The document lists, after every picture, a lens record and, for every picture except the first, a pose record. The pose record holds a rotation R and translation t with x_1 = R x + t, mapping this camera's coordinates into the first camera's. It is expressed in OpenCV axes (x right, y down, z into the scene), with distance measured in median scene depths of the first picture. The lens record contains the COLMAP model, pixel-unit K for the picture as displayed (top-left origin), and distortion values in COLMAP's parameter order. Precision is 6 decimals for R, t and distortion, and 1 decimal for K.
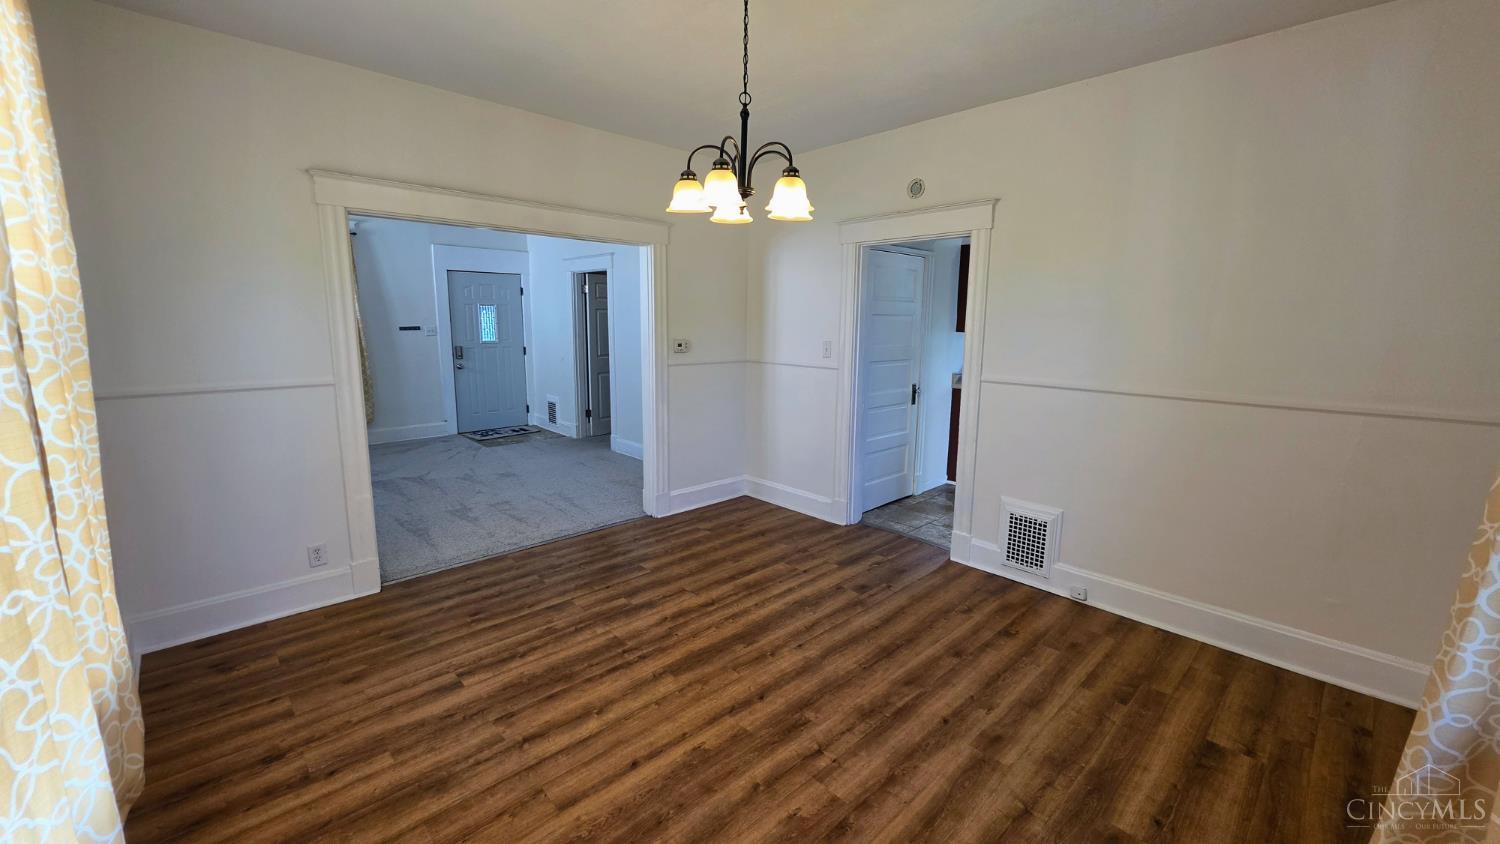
lens RADIAL K [[599.7, 0, 747.5], [0, 599.7, 412.2], [0, 0, 1]] dist [-0.002360, 0.000414]
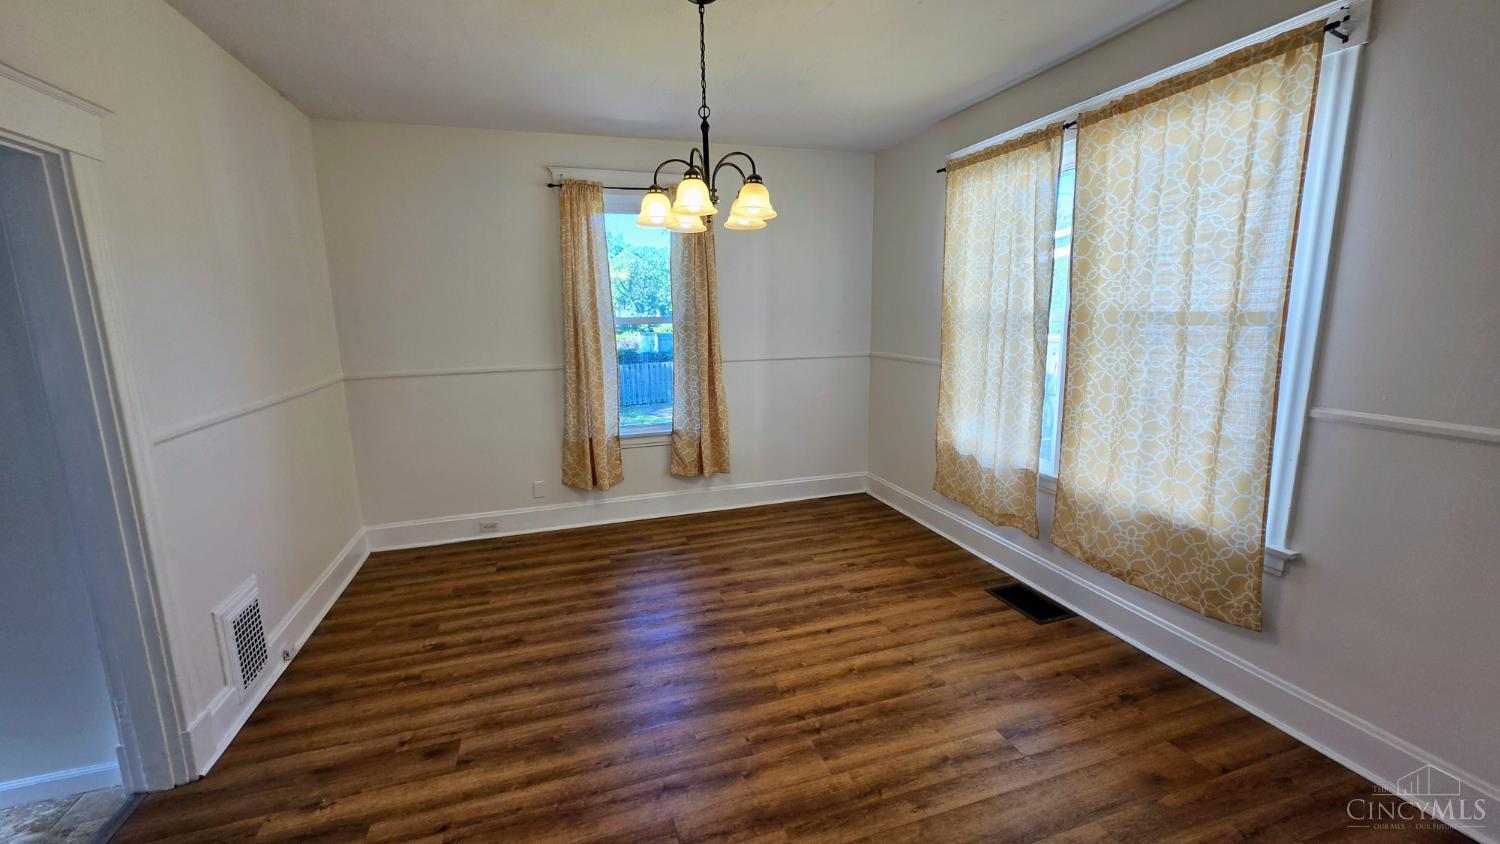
lens RADIAL K [[599.7, 0, 747.5], [0, 599.7, 412.2], [0, 0, 1]] dist [-0.002360, 0.000414]
pose [[-0.905784, -0.067446, 0.418338, -0.388887], [0.073615, 0.947193, 0.312101, -0.248374], [-0.417297, 0.313492, -0.852987, 1.445526]]
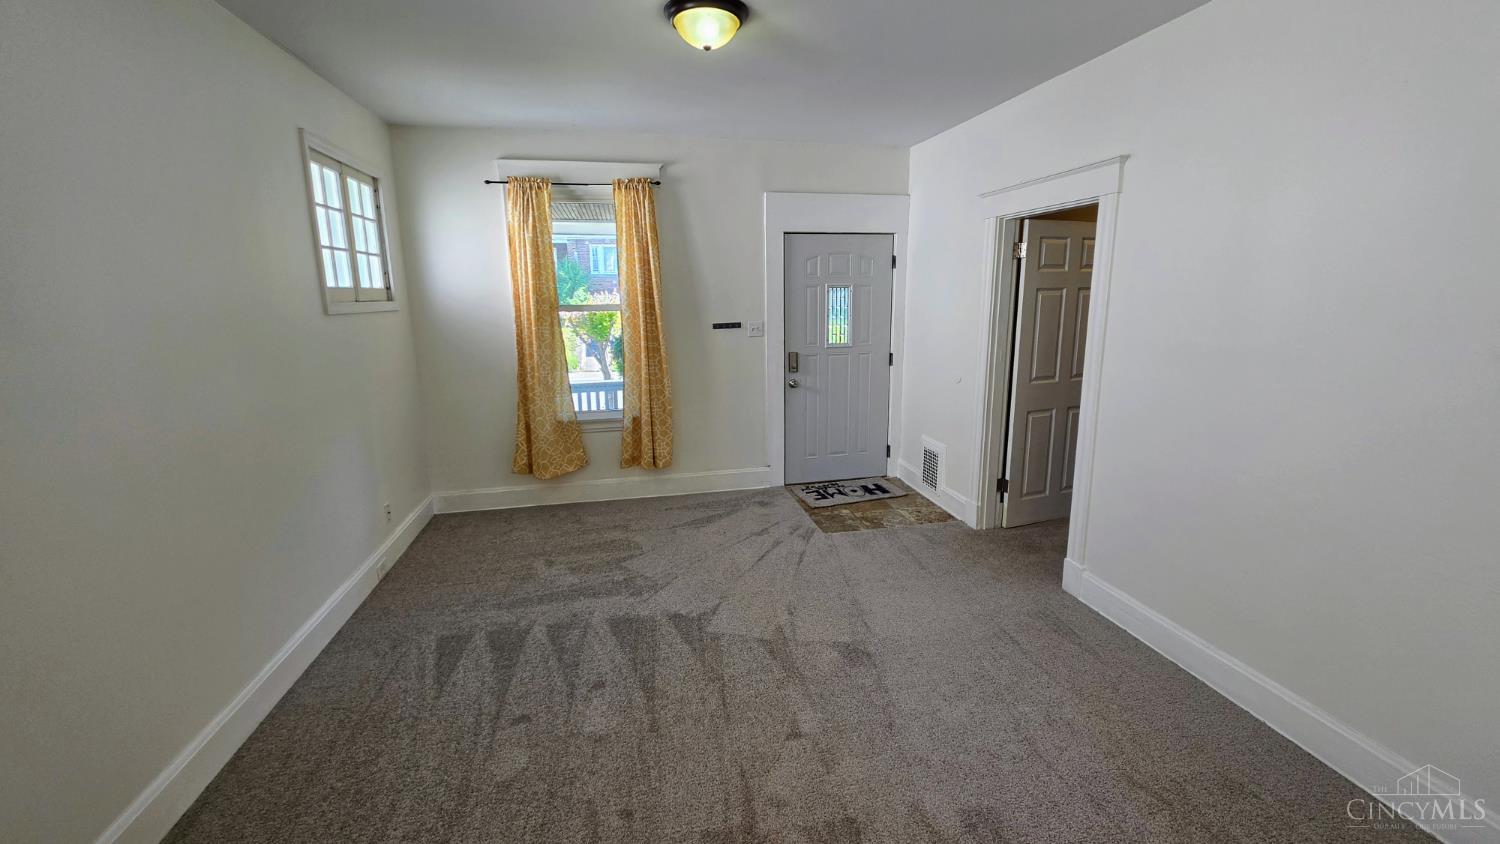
lens RADIAL K [[599.7, 0, 747.5], [0, 599.7, 412.2], [0, 0, 1]] dist [-0.002360, 0.000414]
pose [[0.852428, 0.080696, -0.516579, -0.462286], [-0.058798, 0.996546, 0.058648, -0.199279], [0.519528, -0.019619, 0.854228, 1.048800]]
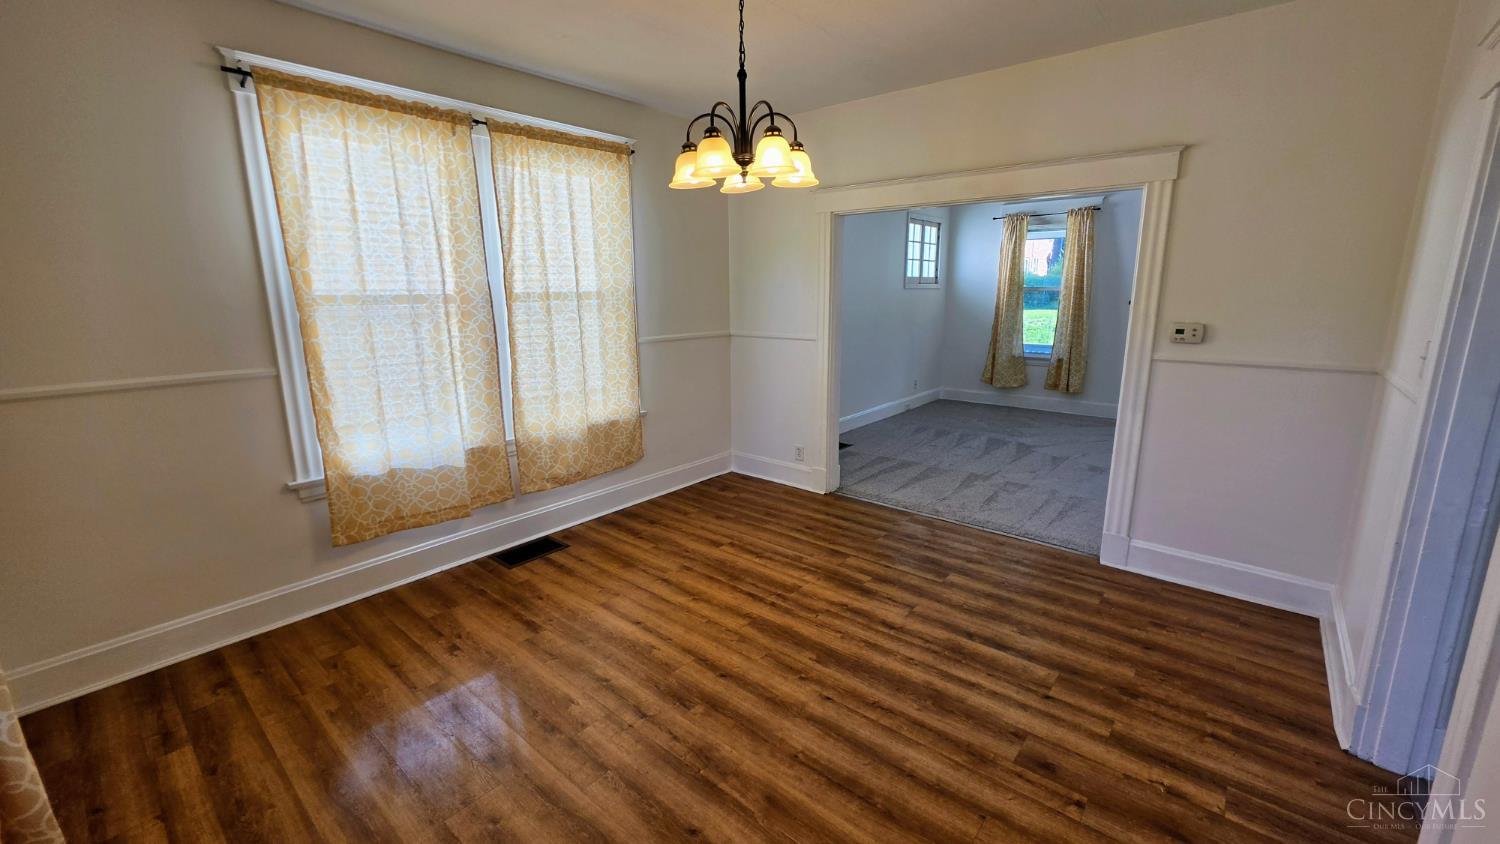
lens RADIAL K [[598.6, 0, 749.3], [0, 598.6, 414.1], [0, 0, 1]] dist [-0.003766, 0.001068]
pose [[0.112009, 0.192321, -0.974919, 0.730328], [-0.145961, 0.973635, 0.175298, -0.103764], [0.982929, 0.122665, 0.137127, 0.678868]]
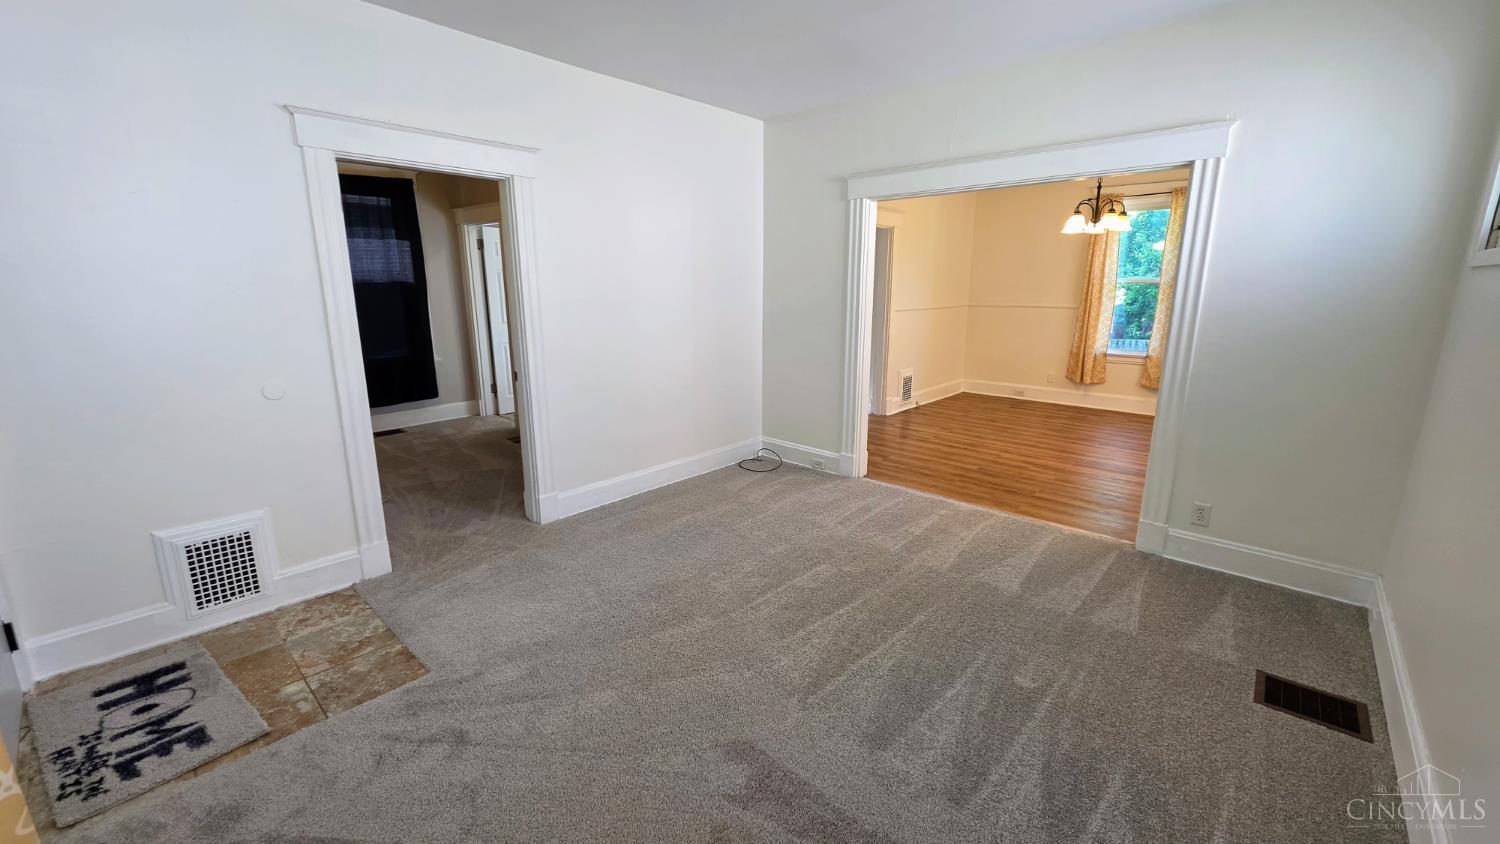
lens RADIAL K [[598.6, 0, 749.3], [0, 598.6, 414.1], [0, 0, 1]] dist [-0.003766, 0.001068]
pose [[-0.081103, -0.224574, 0.971076, -1.668075], [0.153626, 0.959826, 0.234803, -0.291249], [-0.984795, 0.168226, -0.043345, 1.845975]]
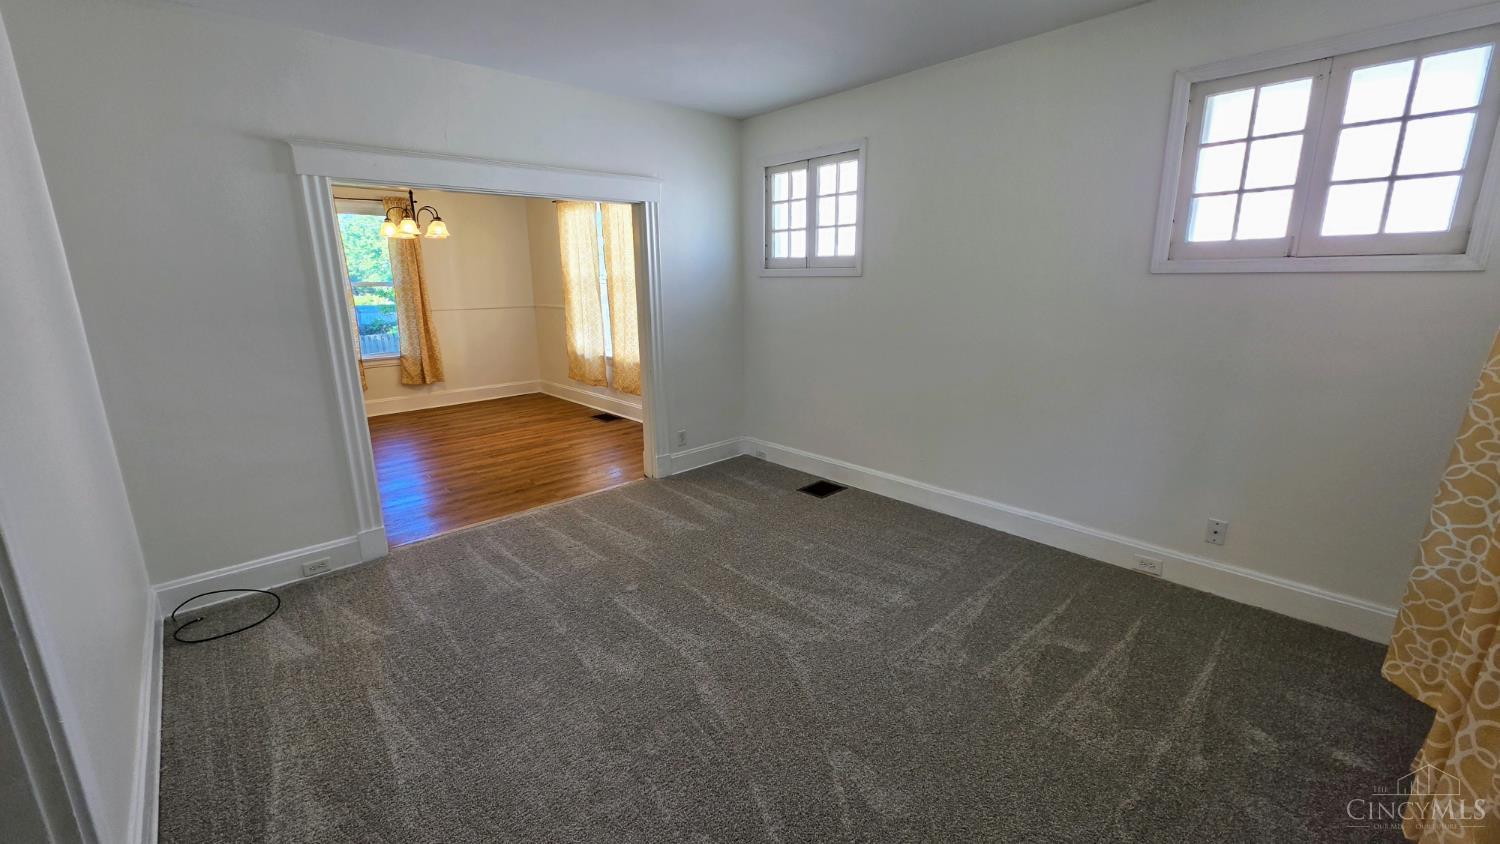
lens RADIAL K [[598.6, 0, 749.3], [0, 598.6, 414.1], [0, 0, 1]] dist [-0.003766, 0.001068]
pose [[-0.999998, 0.001853, 0.000059, -0.945960], [0.001740, 0.927241, 0.374462, -0.407705], [0.000639, 0.374462, -0.927242, 2.491633]]
